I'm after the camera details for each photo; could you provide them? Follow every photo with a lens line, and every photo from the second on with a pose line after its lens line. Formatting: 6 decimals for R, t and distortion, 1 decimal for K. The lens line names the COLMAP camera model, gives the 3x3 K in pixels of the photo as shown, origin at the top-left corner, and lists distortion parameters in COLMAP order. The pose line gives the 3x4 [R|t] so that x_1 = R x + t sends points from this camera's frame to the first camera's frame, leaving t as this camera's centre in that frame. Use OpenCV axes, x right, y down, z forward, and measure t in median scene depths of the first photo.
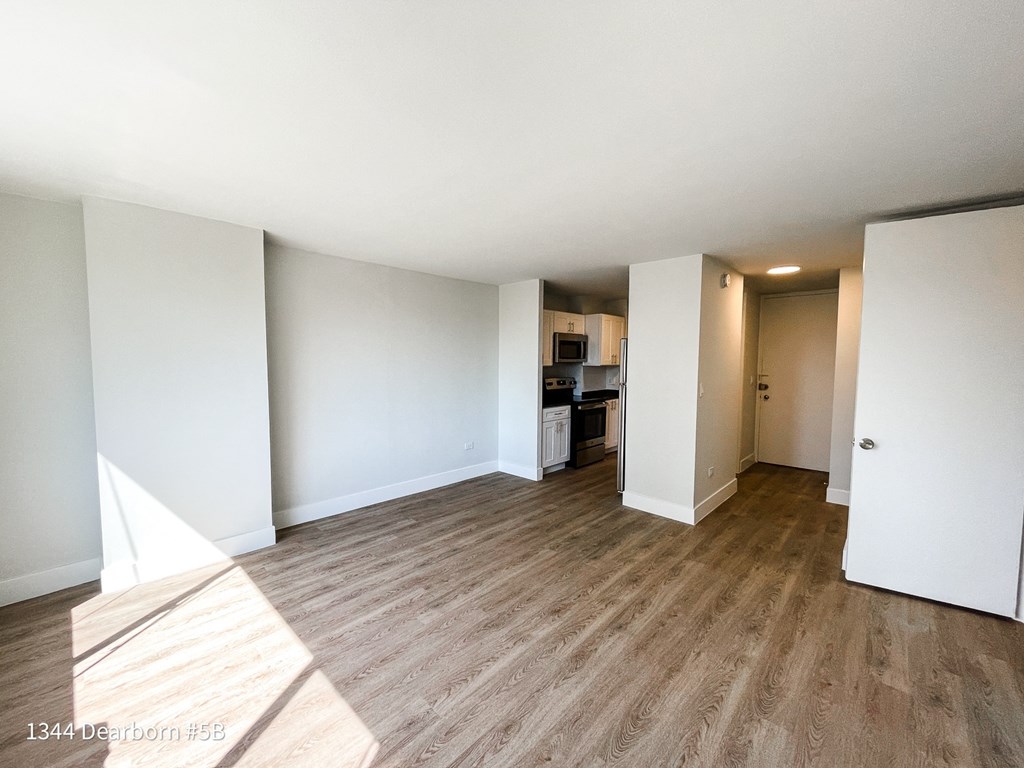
lens RADIAL K [[413.9, 0, 506.4], [0, 413.9, 382.3], [0, 0, 1]] dist [-0.005097, -0.000195]
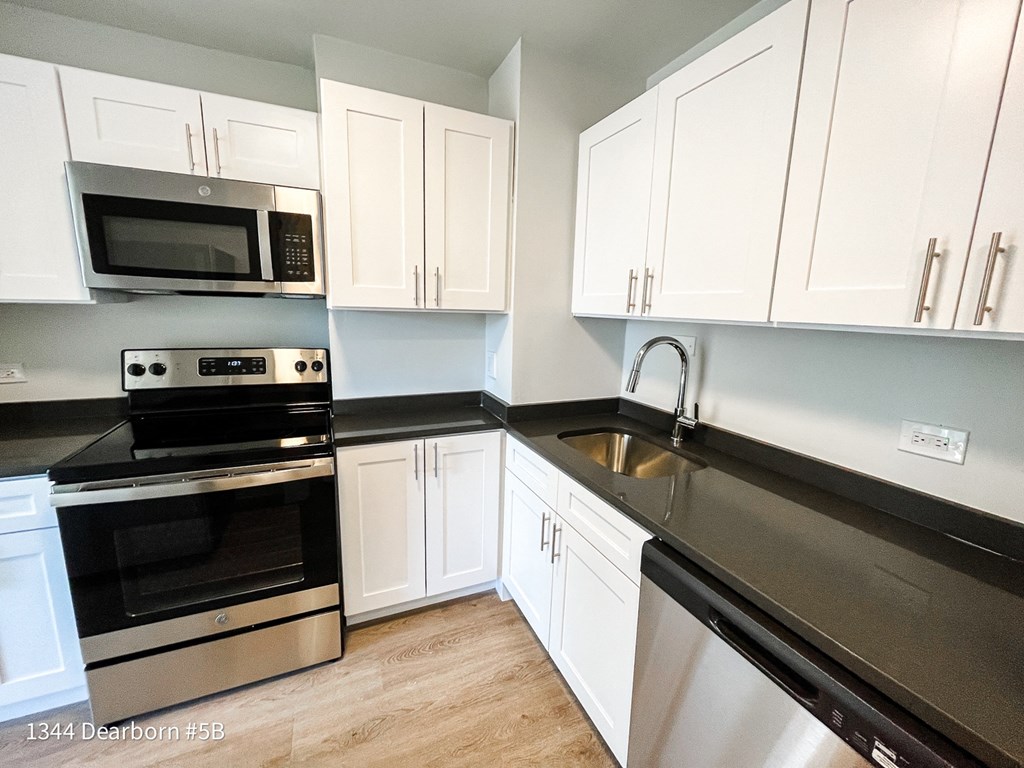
lens RADIAL K [[413.9, 0, 506.4], [0, 413.9, 382.3], [0, 0, 1]] dist [-0.005097, -0.000195]
pose [[0.920826, 0.089553, -0.379552, 0.421067], [-0.043787, 0.990864, 0.127558, -0.032642], [0.387508, -0.100839, 0.916335, 0.806221]]
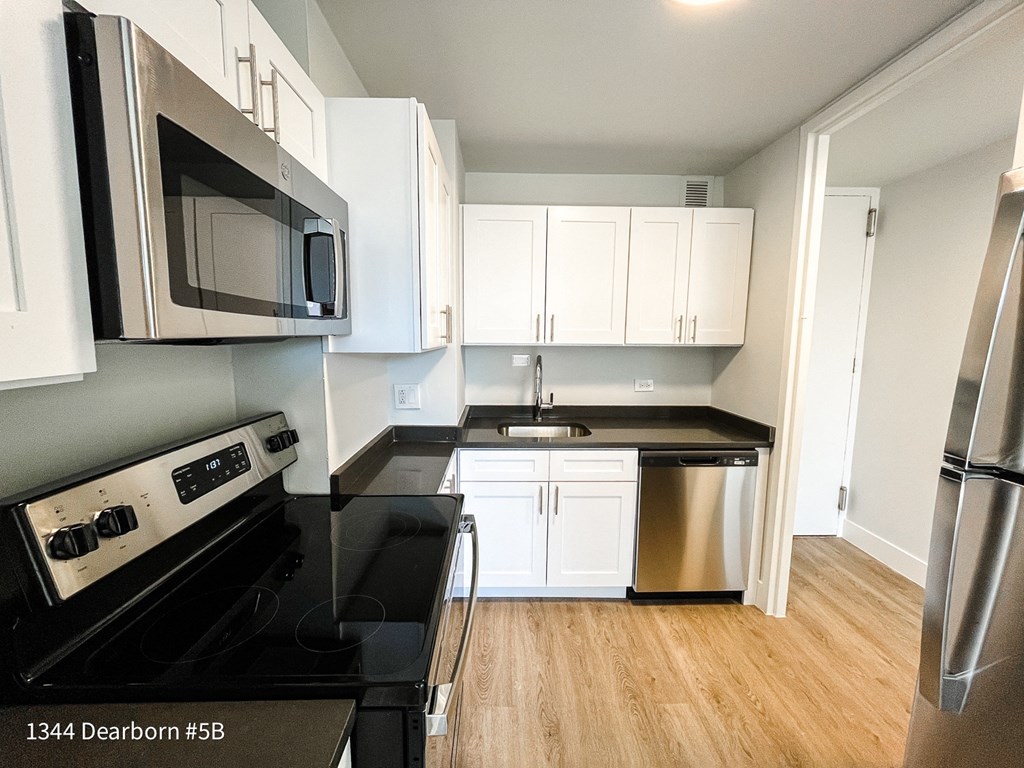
lens RADIAL K [[413.9, 0, 506.4], [0, 413.9, 382.3], [0, 0, 1]] dist [-0.005097, -0.000195]
pose [[0.712332, -0.084151, 0.696779, 0.105762], [0.040800, 0.996072, 0.078585, -0.039715], [-0.700656, -0.027550, 0.712968, 0.809189]]
